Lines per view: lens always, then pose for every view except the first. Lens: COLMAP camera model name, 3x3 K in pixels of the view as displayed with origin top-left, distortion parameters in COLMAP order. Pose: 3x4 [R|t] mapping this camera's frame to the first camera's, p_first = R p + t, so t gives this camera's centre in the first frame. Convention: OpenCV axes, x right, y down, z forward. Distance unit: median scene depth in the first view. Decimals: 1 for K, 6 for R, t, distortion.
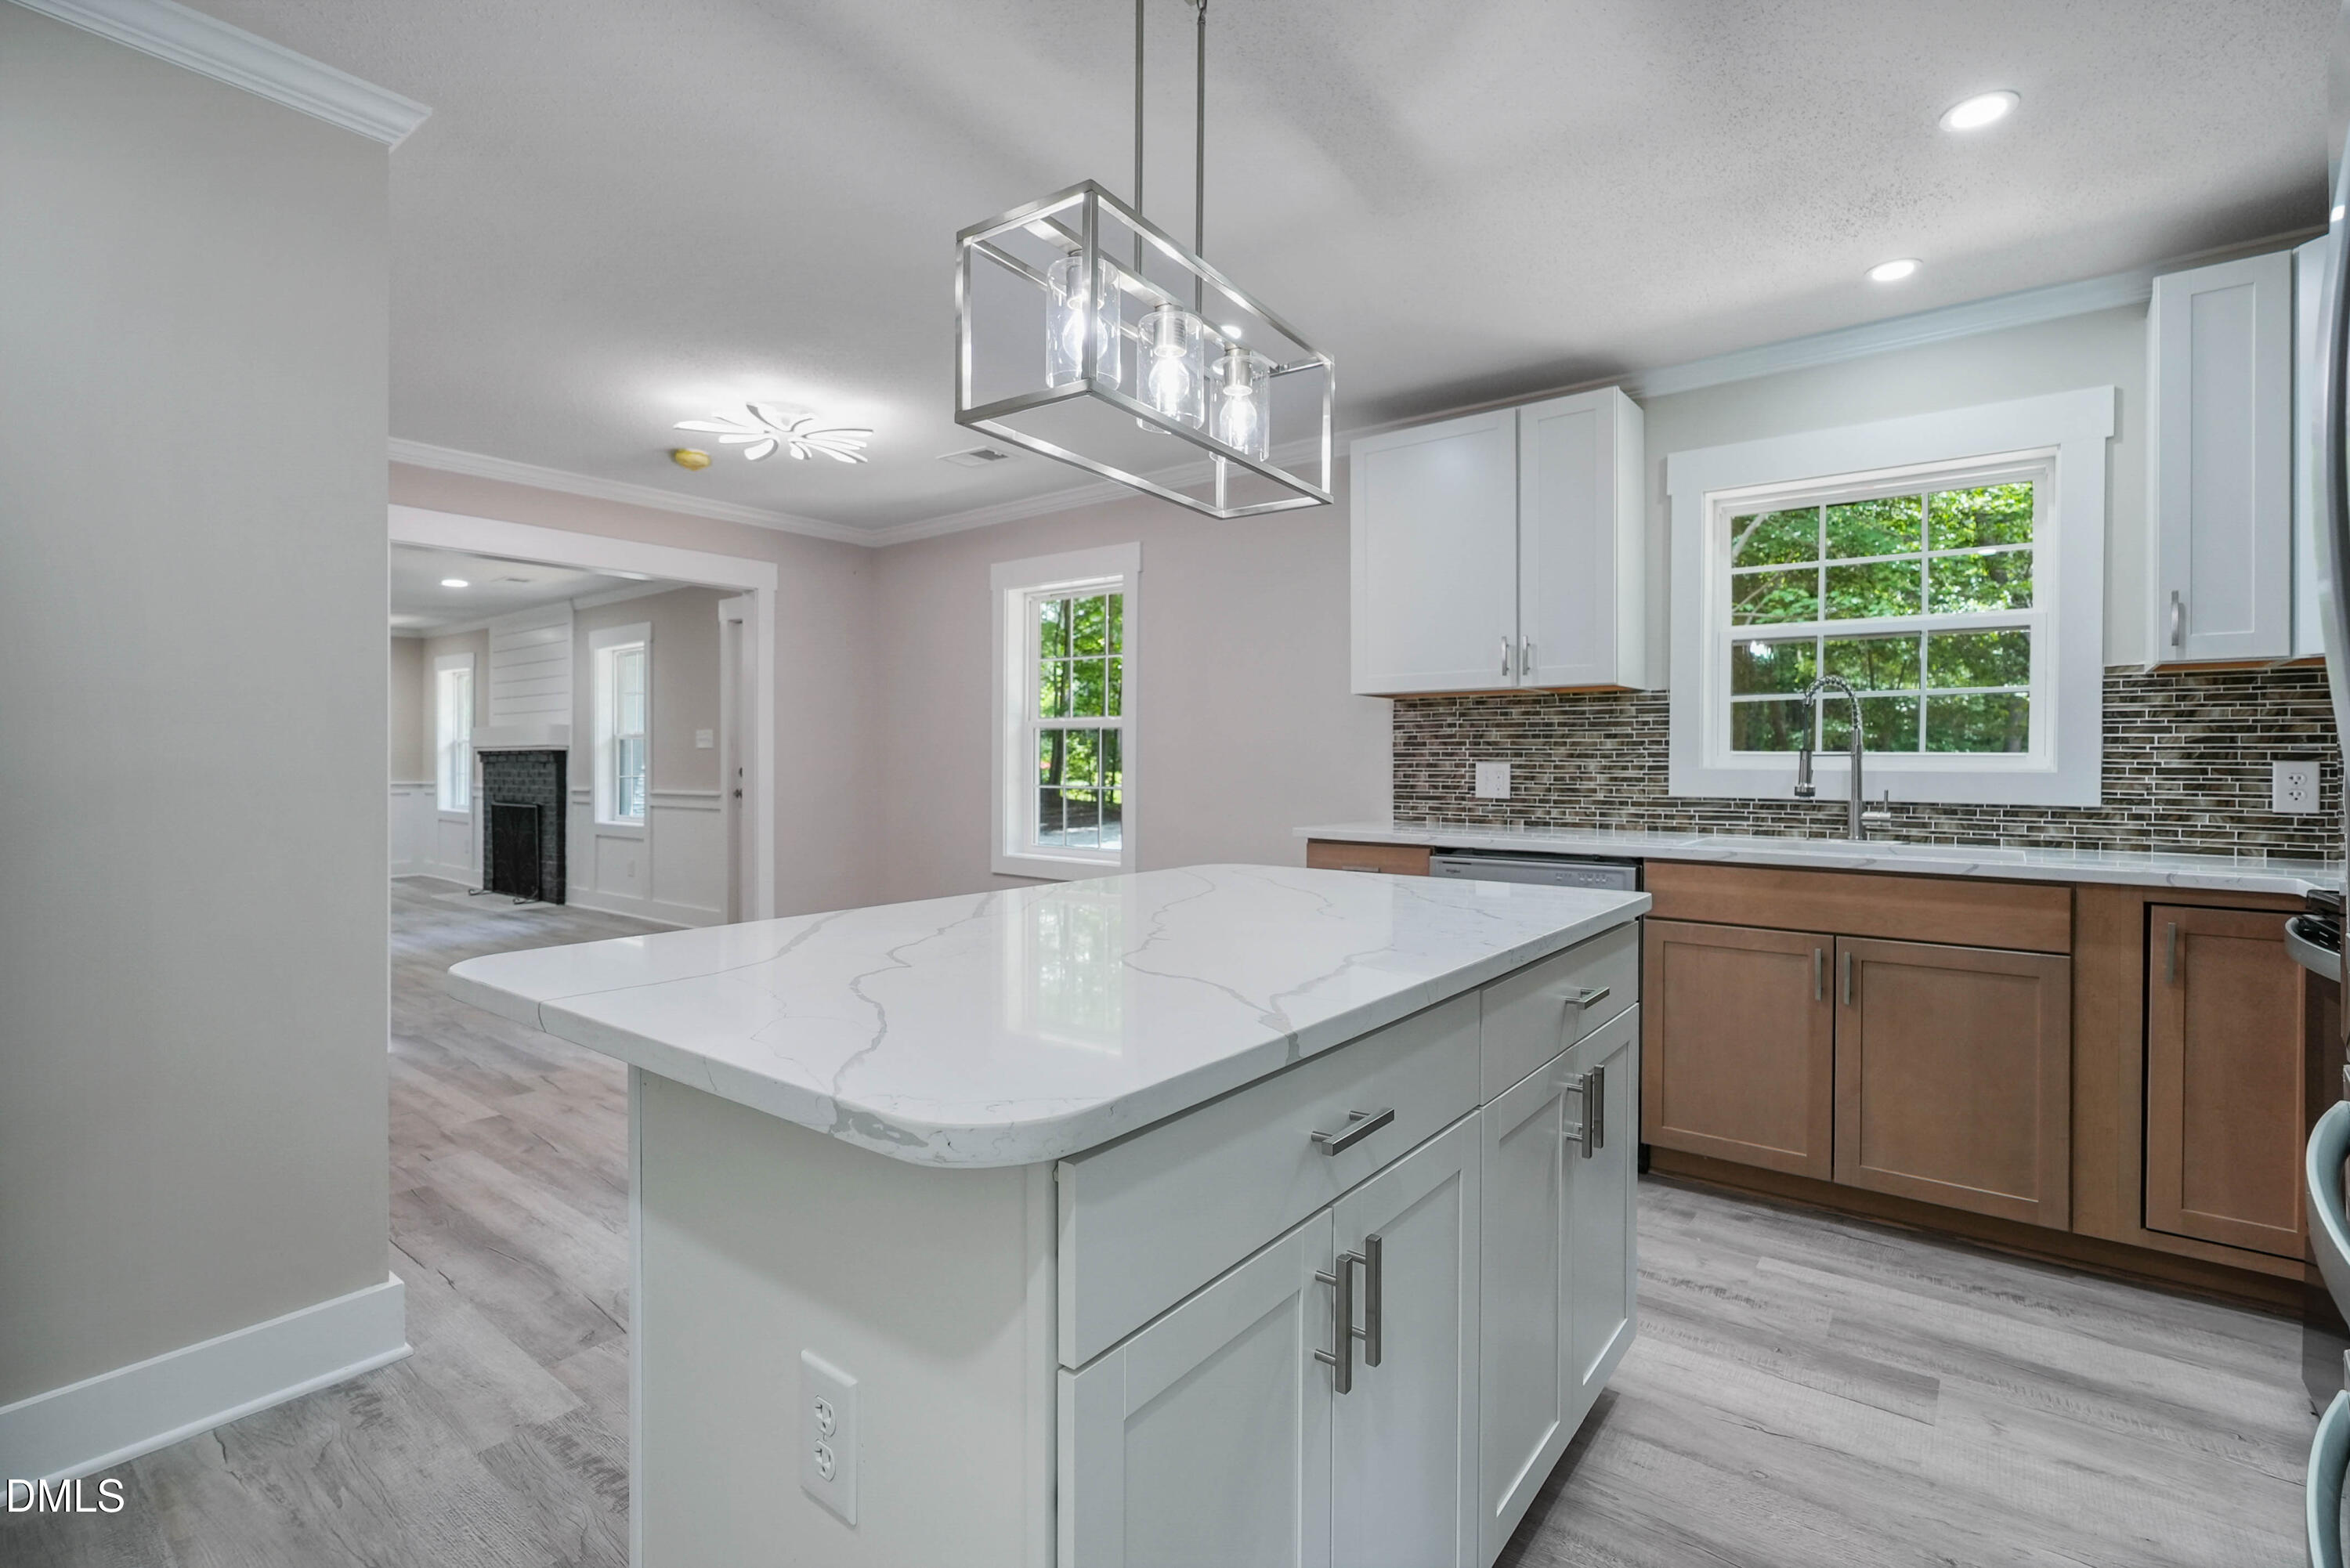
lens RADIAL K [[1072.1, 0, 1178.4], [0, 1072.1, 763.3], [0, 0, 1]] dist [-0.010590, 0.005173]
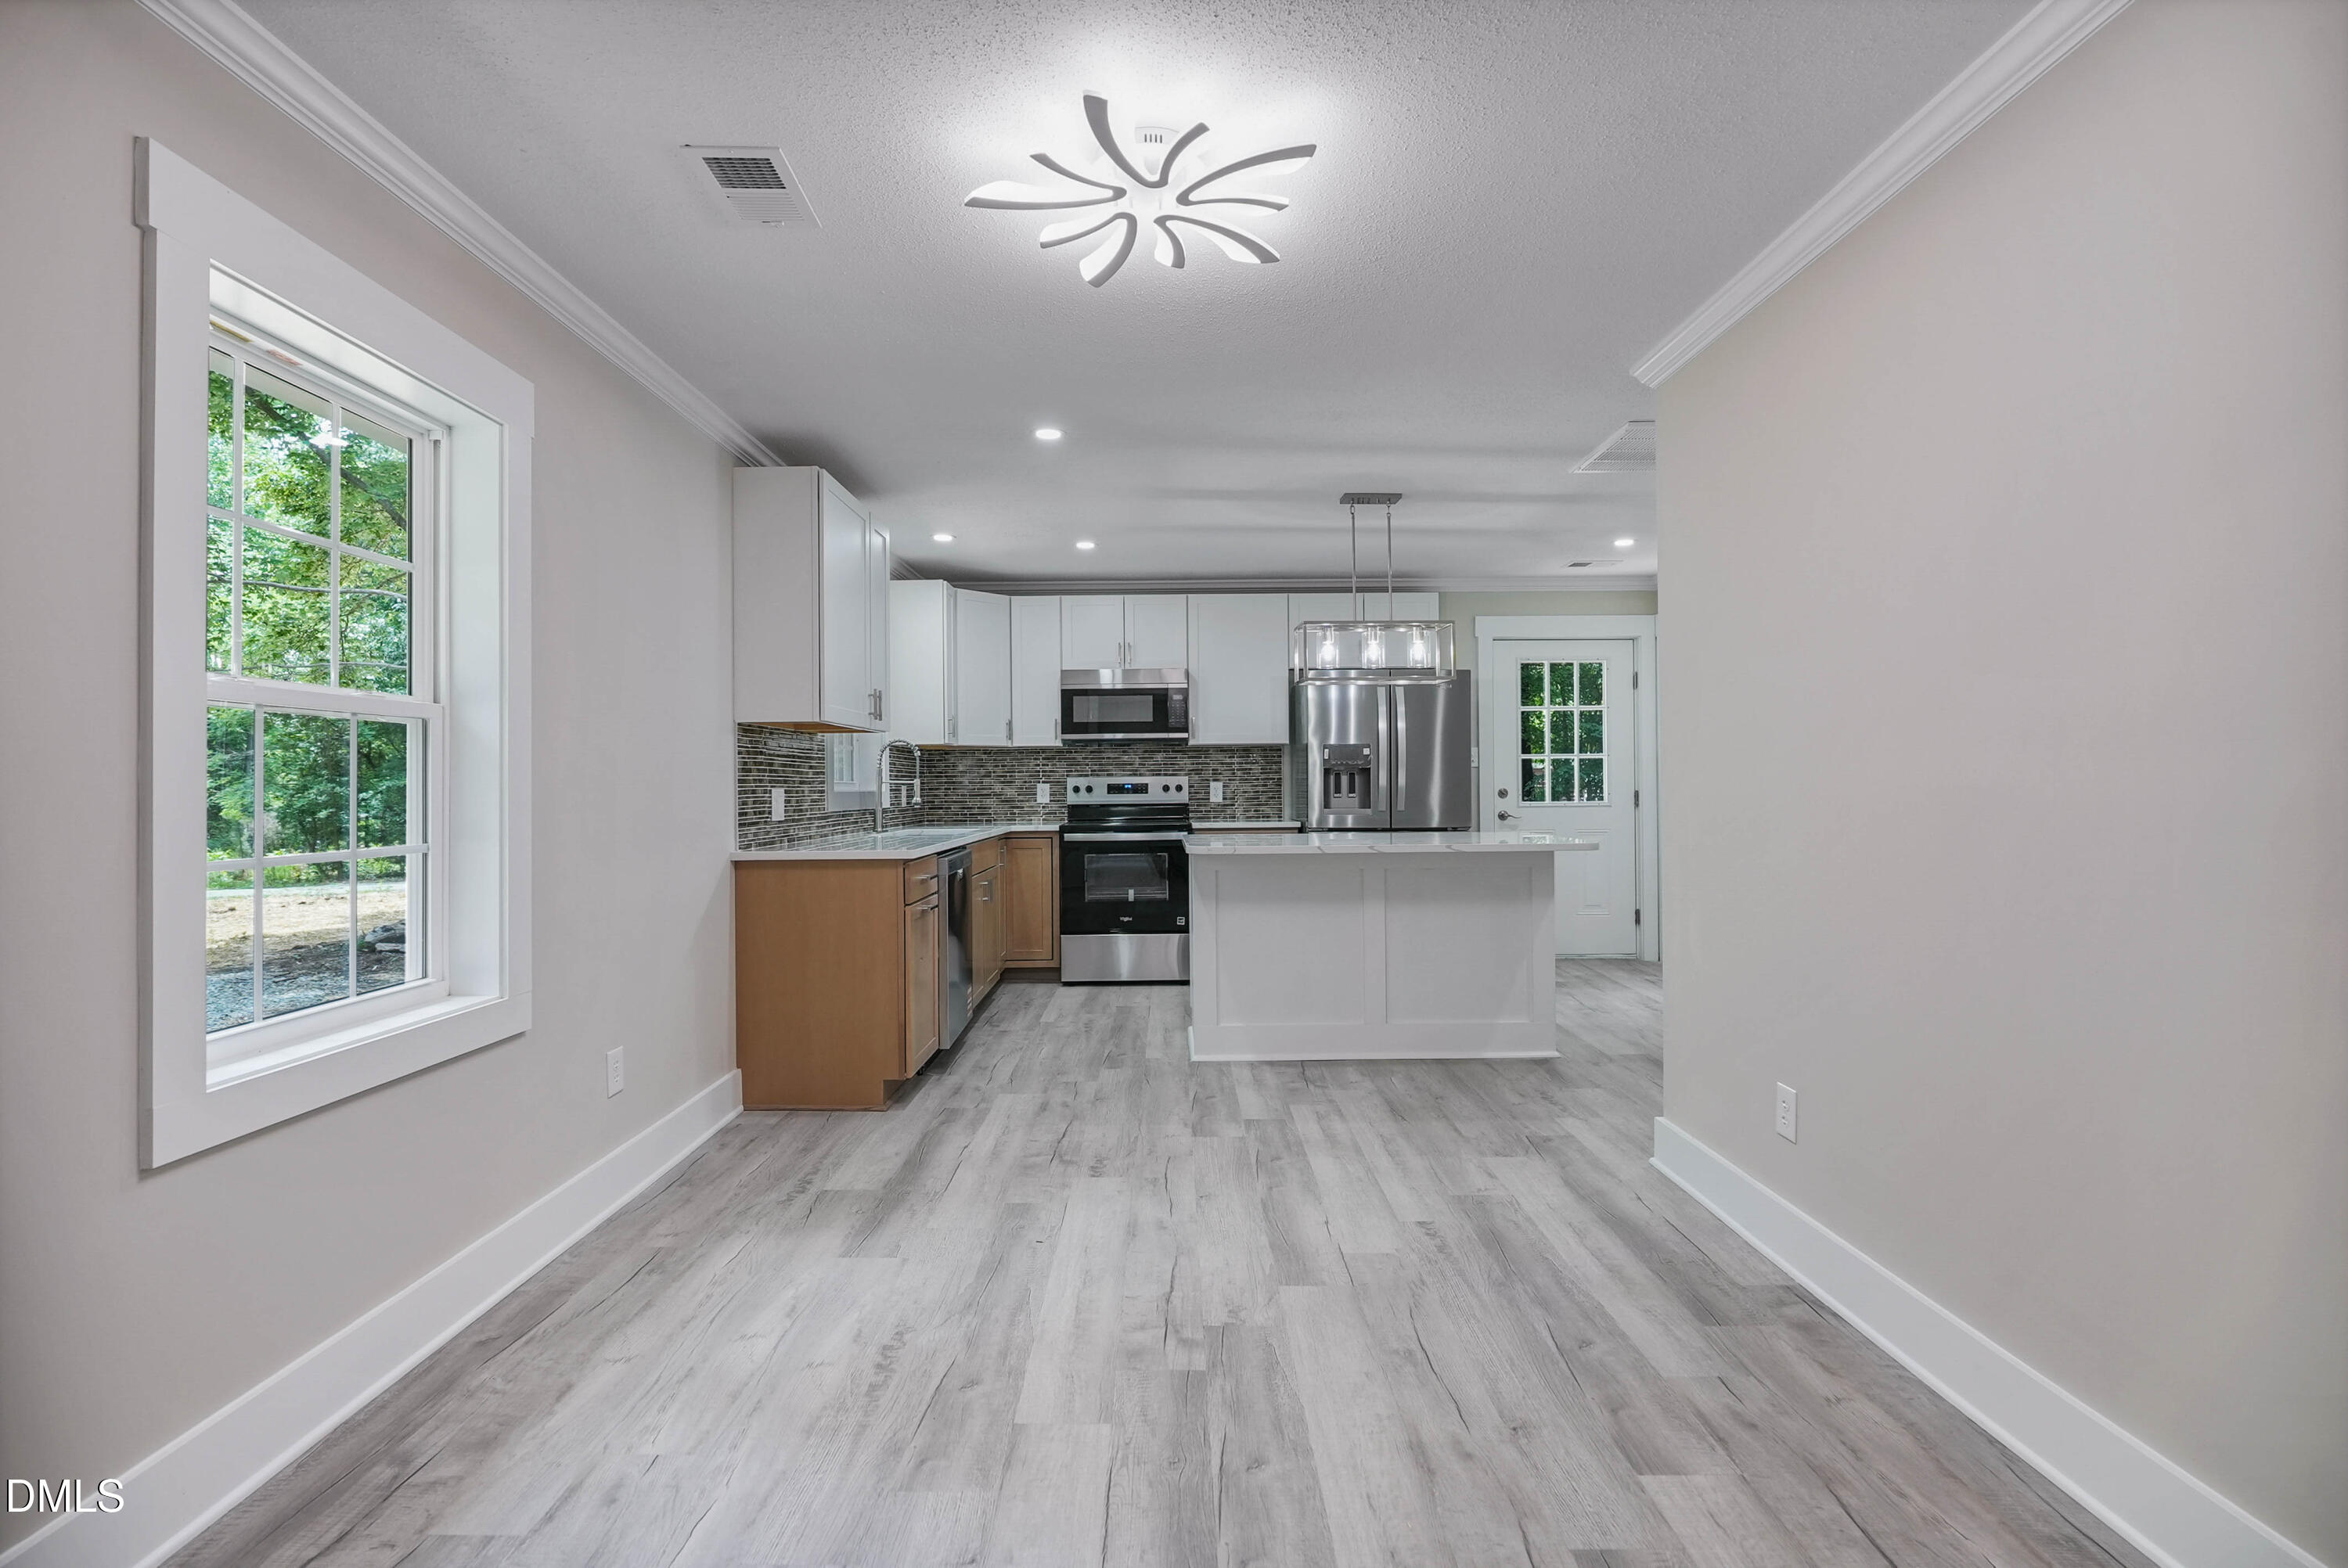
lens RADIAL K [[1071.2, 0, 1166.7], [0, 1071.2, 767.6], [0, 0, 1]] dist [-0.010590, 0.005173]
pose [[-0.613148, 0.014217, 0.789840, -1.027684], [0.008171, 0.999899, -0.011654, -0.007805], [-0.789926, -0.000692, -0.613202, 1.693880]]
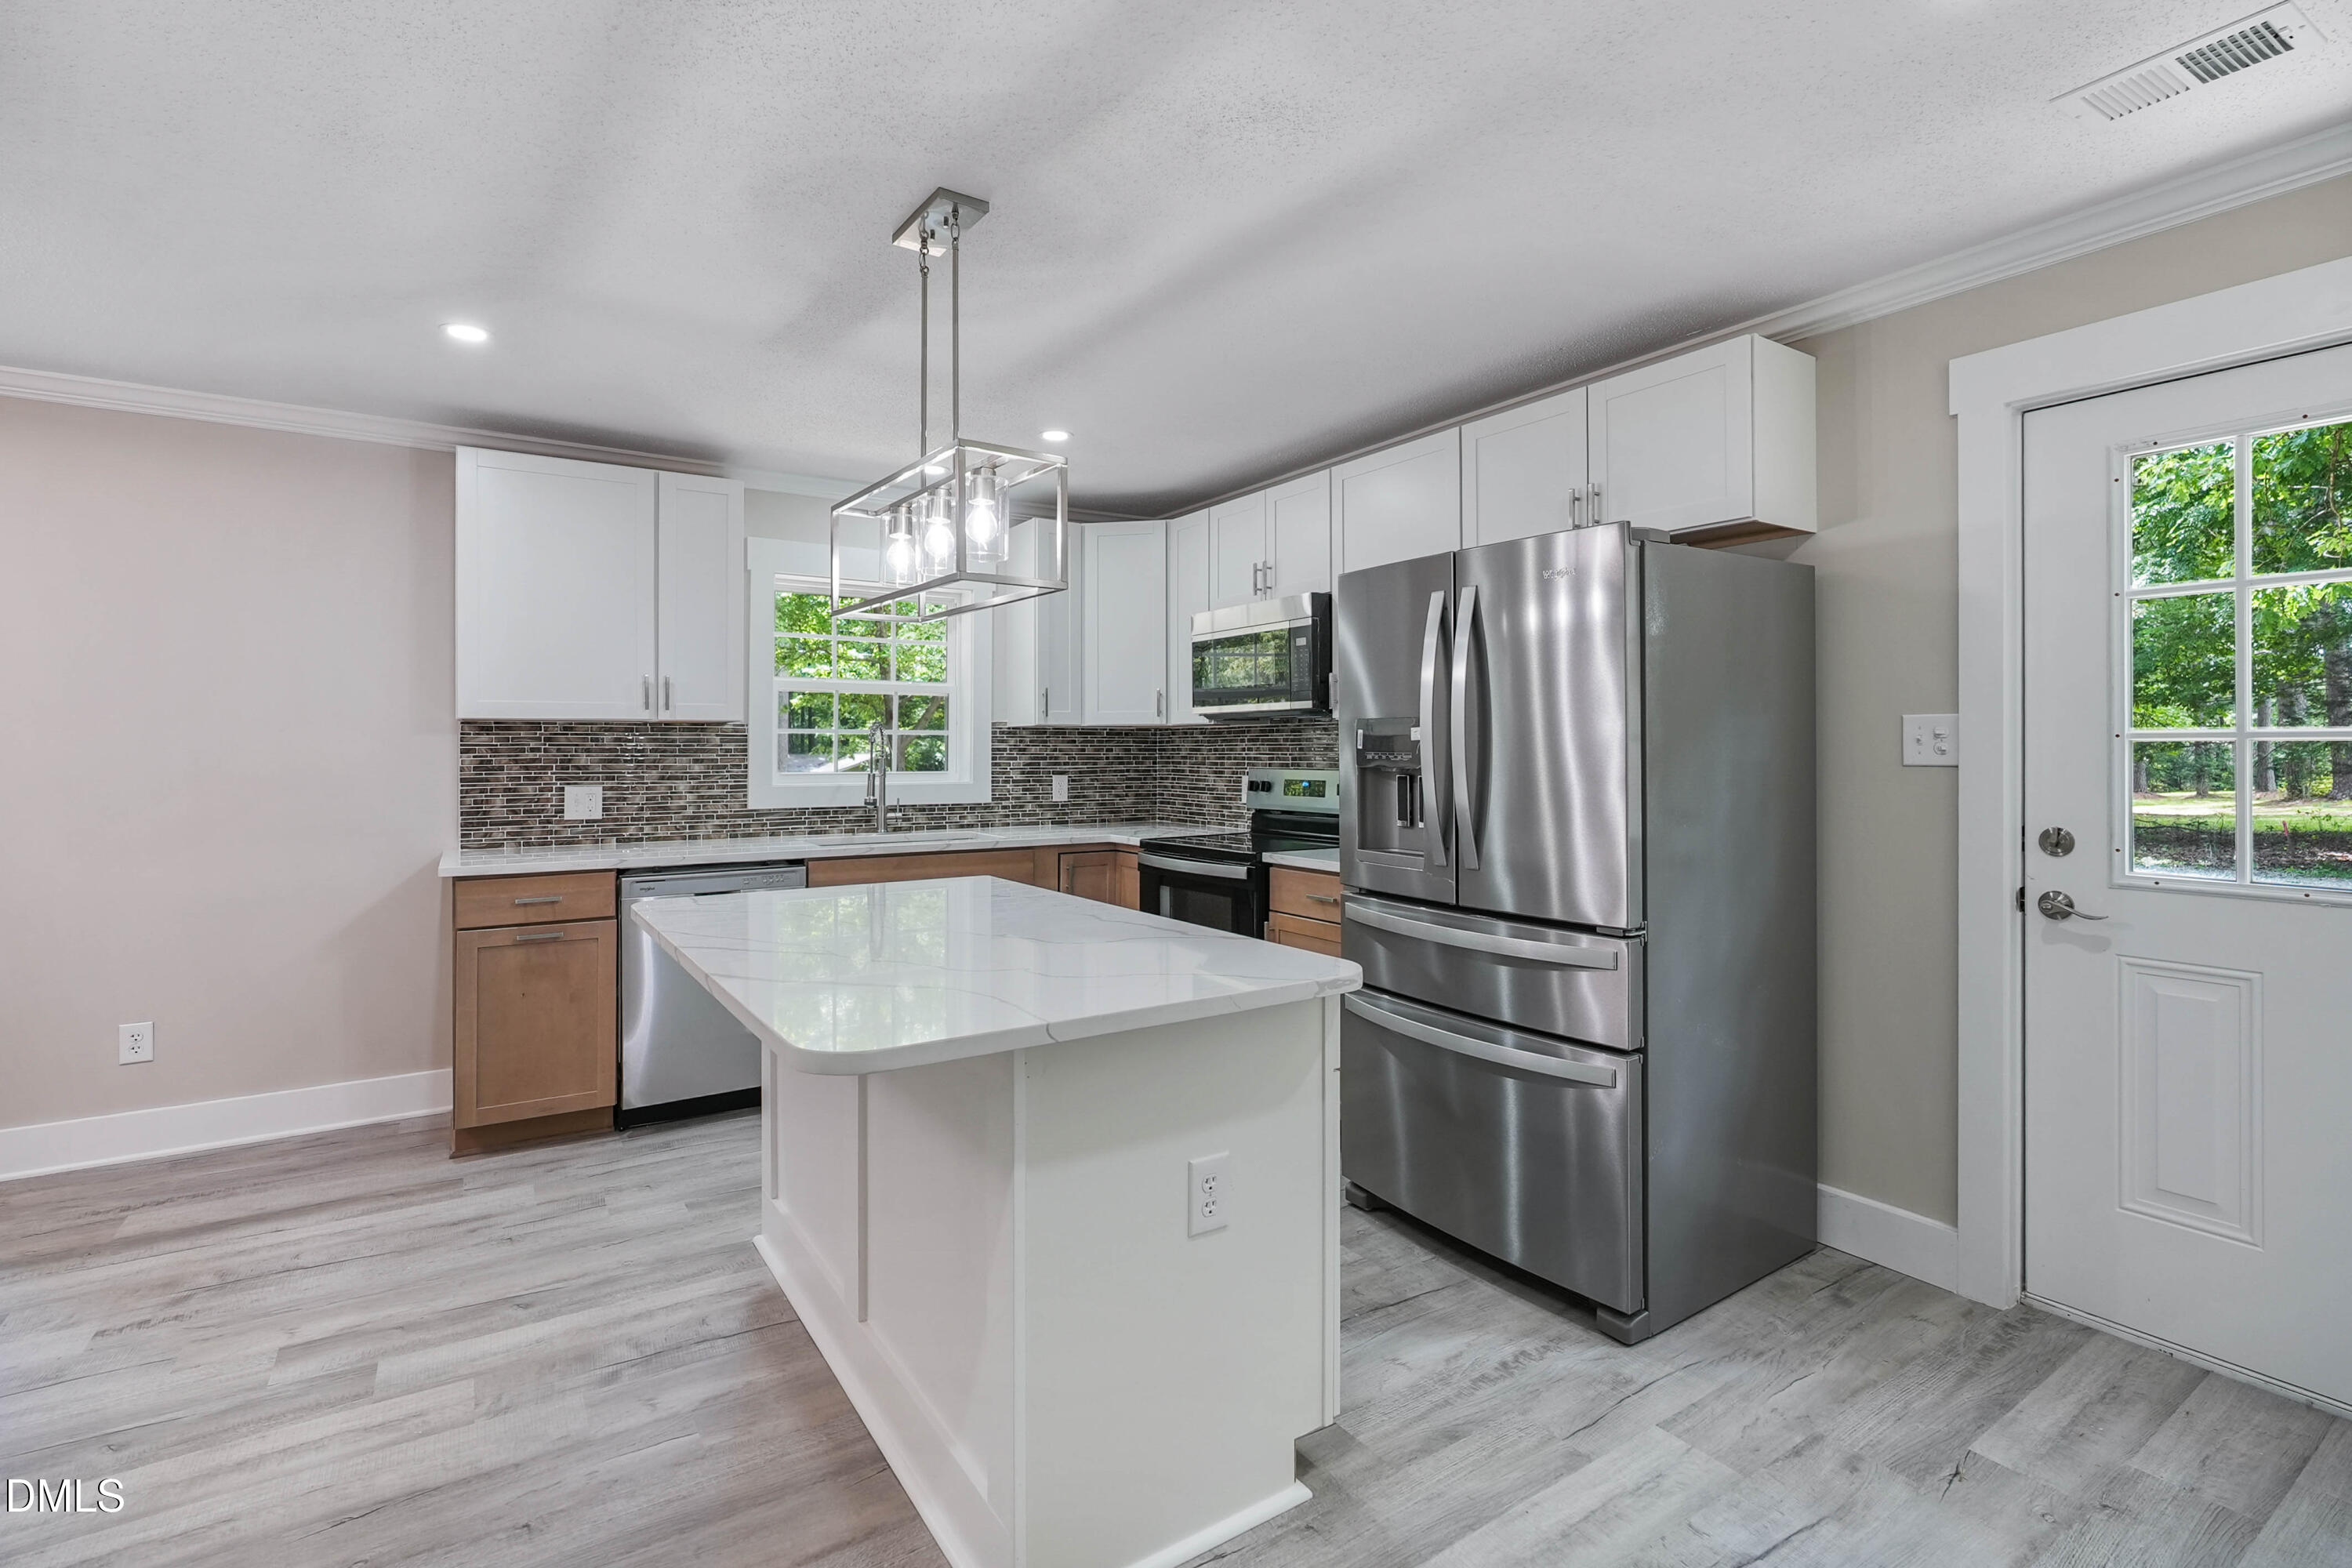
lens RADIAL K [[1073.1, 0, 1170.3], [0, 1073.1, 745.4], [0, 0, 1]] dist [-0.010590, 0.005173]
pose [[0.321635, -0.001088, 0.946863, -0.645858], [0.004150, 0.999991, -0.000261, -0.047048], [-0.946855, 0.004013, 0.321637, 0.141380]]
